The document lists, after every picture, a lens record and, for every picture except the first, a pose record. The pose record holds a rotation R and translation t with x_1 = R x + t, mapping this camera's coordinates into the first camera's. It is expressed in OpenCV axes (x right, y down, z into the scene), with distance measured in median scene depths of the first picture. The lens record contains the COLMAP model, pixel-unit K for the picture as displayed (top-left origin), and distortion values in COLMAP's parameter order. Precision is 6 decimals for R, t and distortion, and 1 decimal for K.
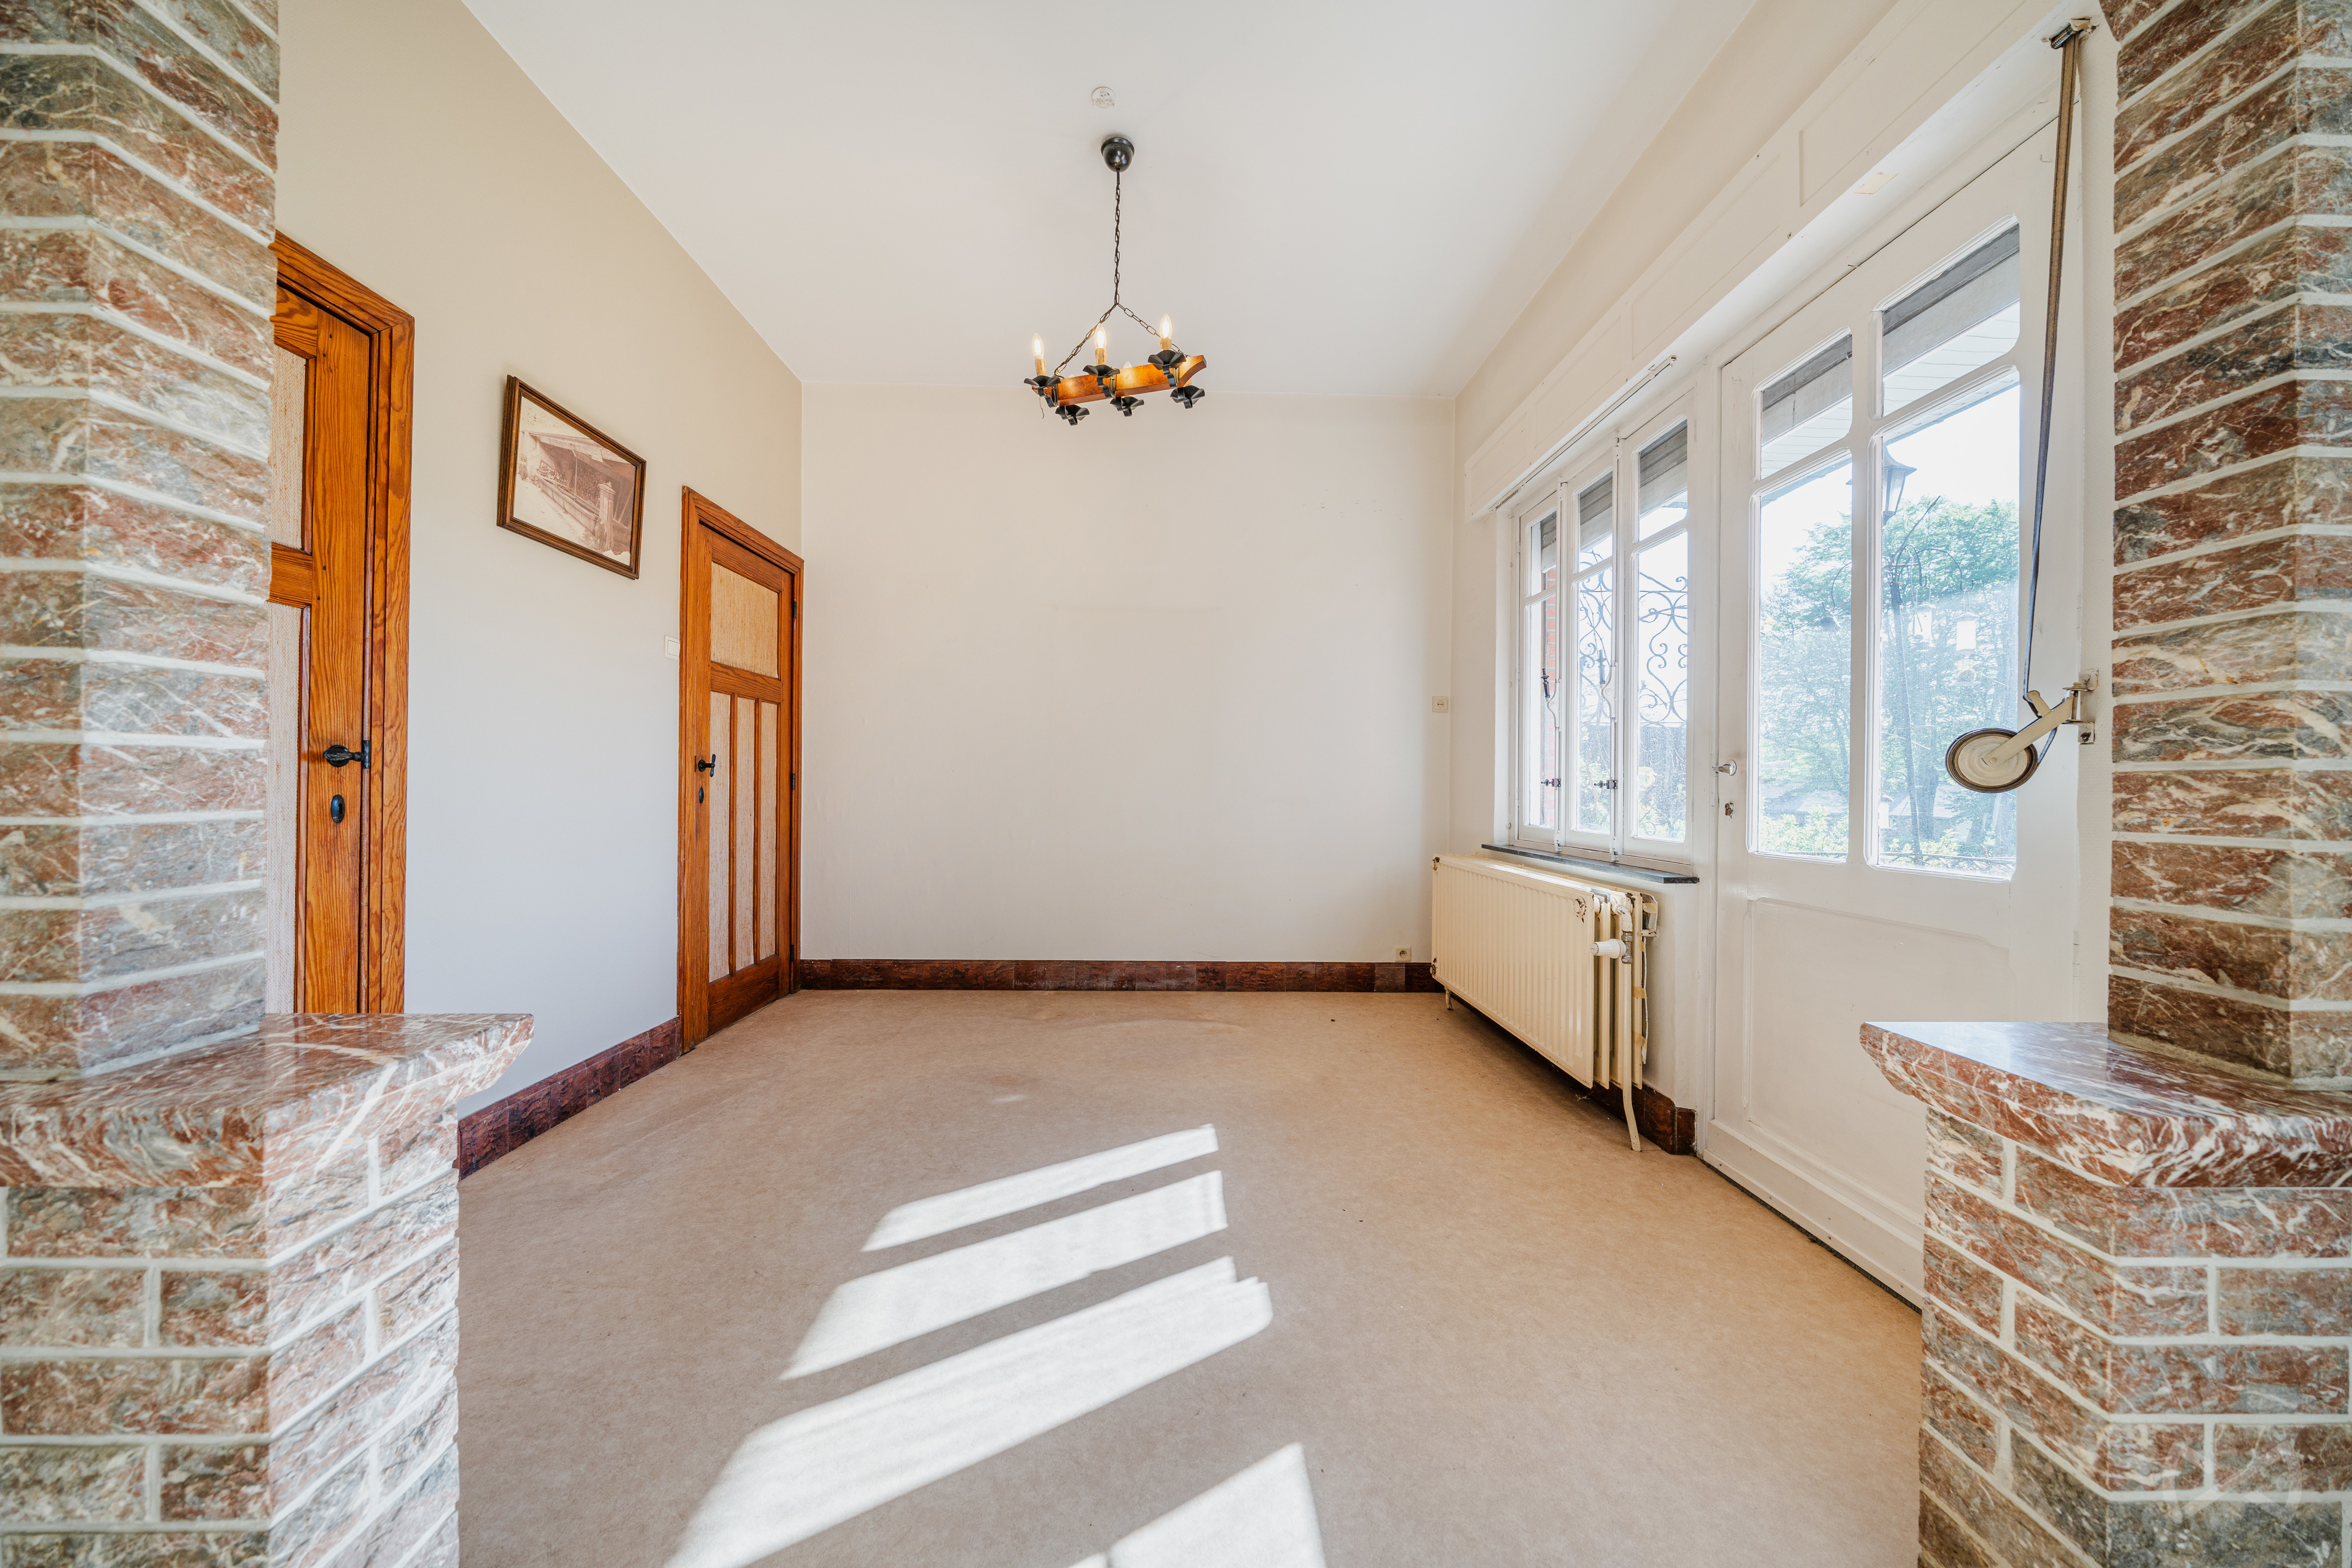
lens RADIAL K [[797.5, 0, 1188.5], [0, 797.5, 790.3], [0, 0, 1]] dist [-0.005779, -0.000598]
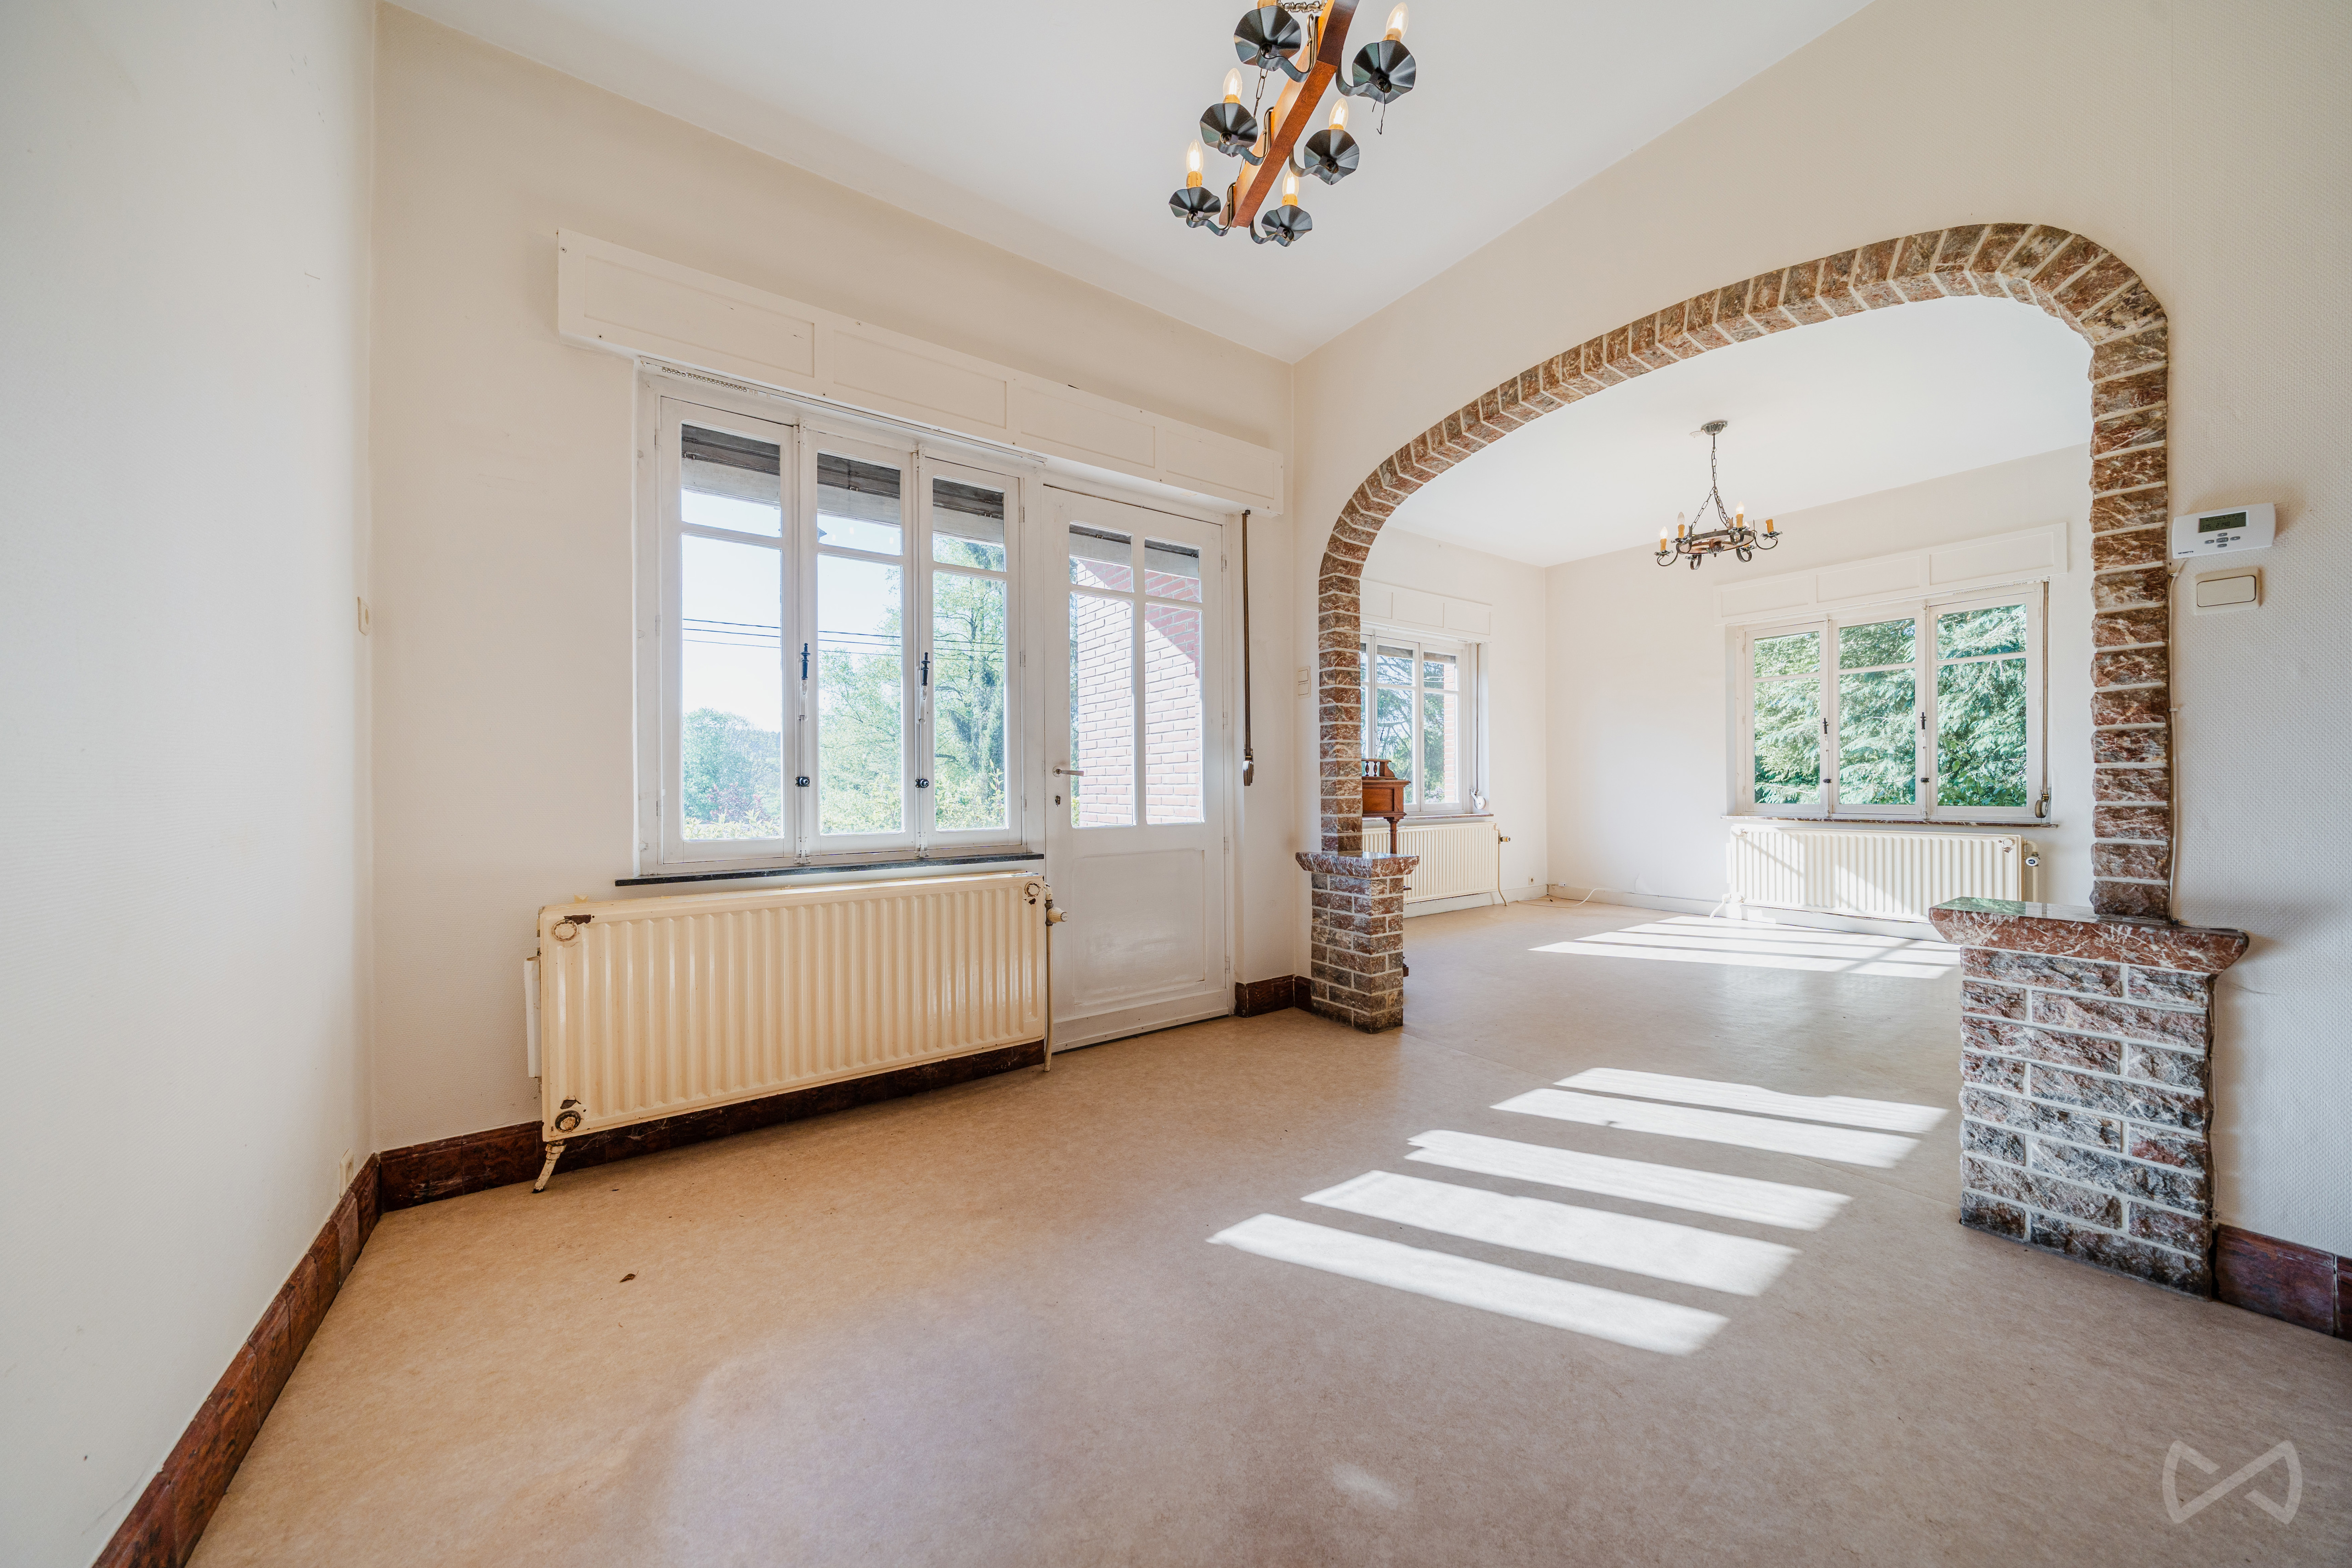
lens RADIAL K [[797.5, 0, 1180.7], [0, 797.5, 785.0], [0, 0, 1]] dist [-0.005779, -0.000598]
pose [[-0.548632, -0.010970, 0.835992, -0.762384], [0.002781, 0.999884, 0.014945, -0.028219], [-0.836059, 0.010524, -0.548538, 1.878871]]
